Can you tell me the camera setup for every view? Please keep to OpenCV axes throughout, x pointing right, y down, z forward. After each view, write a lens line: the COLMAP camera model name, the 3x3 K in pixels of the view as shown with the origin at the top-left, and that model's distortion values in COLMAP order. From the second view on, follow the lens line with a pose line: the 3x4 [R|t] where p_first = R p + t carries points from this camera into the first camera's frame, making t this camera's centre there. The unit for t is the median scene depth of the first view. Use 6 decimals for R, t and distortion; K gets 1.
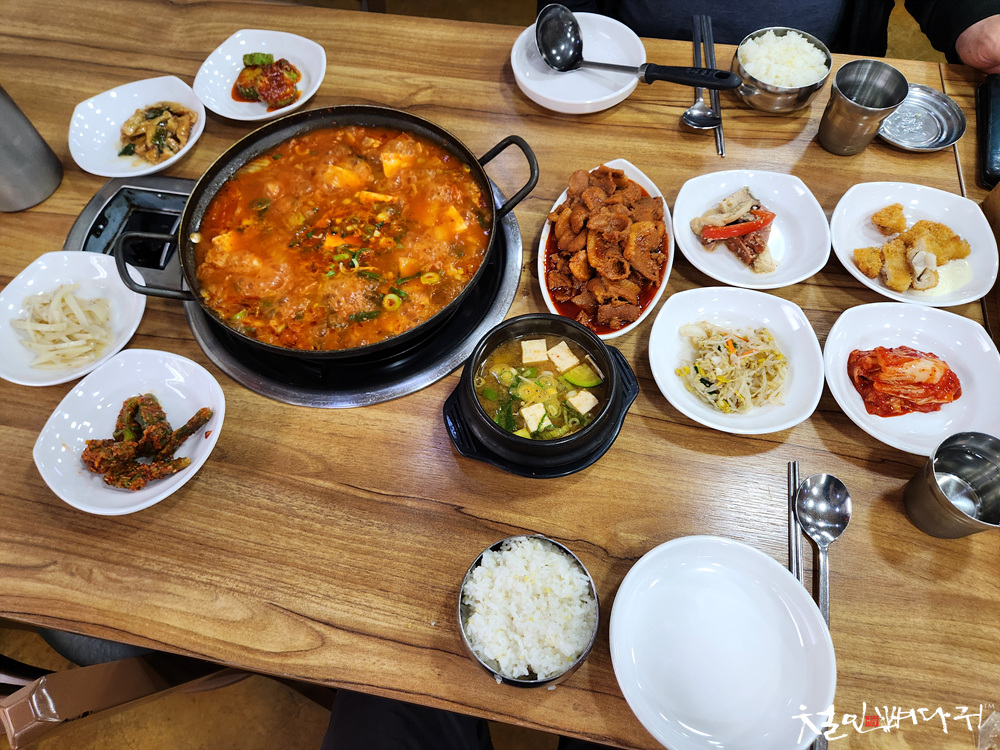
lens RADIAL K [[693.1, 0, 500.0], [0, 693.1, 375.0], [0, 0, 1]] dist [0.055487, -0.052546]
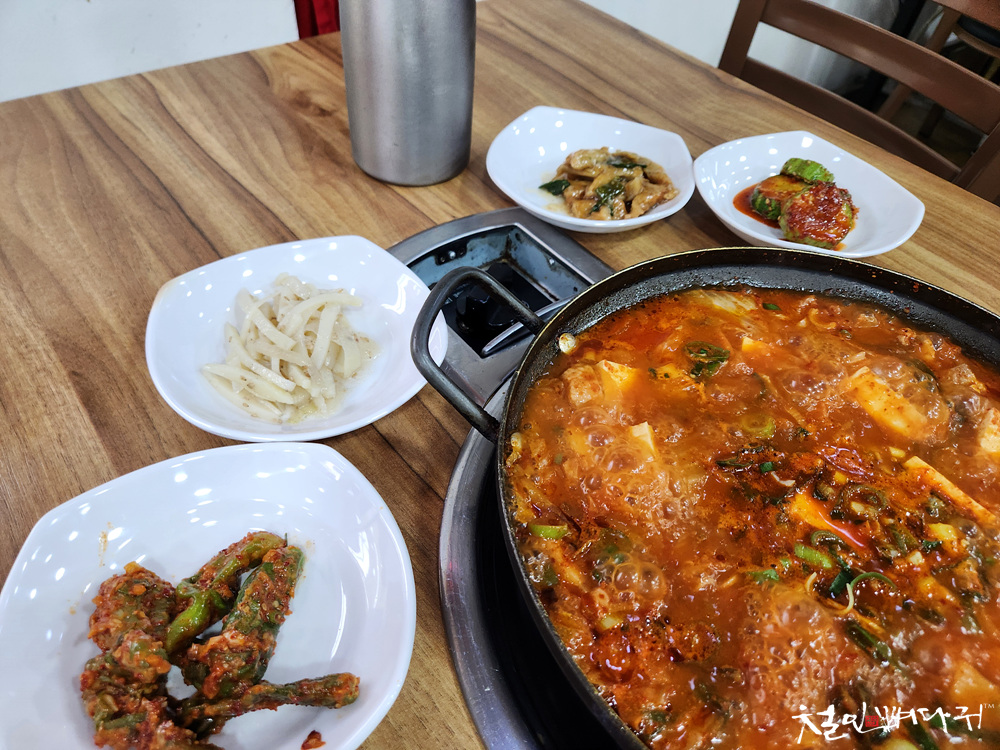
lens RADIAL K [[693.1, 0, 500.0], [0, 693.1, 375.0], [0, 0, 1]] dist [0.055487, -0.052546]
pose [[0.751932, 0.539112, -0.379416, -0.266387], [-0.619676, 0.774390, -0.127752, -0.081445], [0.224944, 0.331176, 0.916364, 0.527074]]
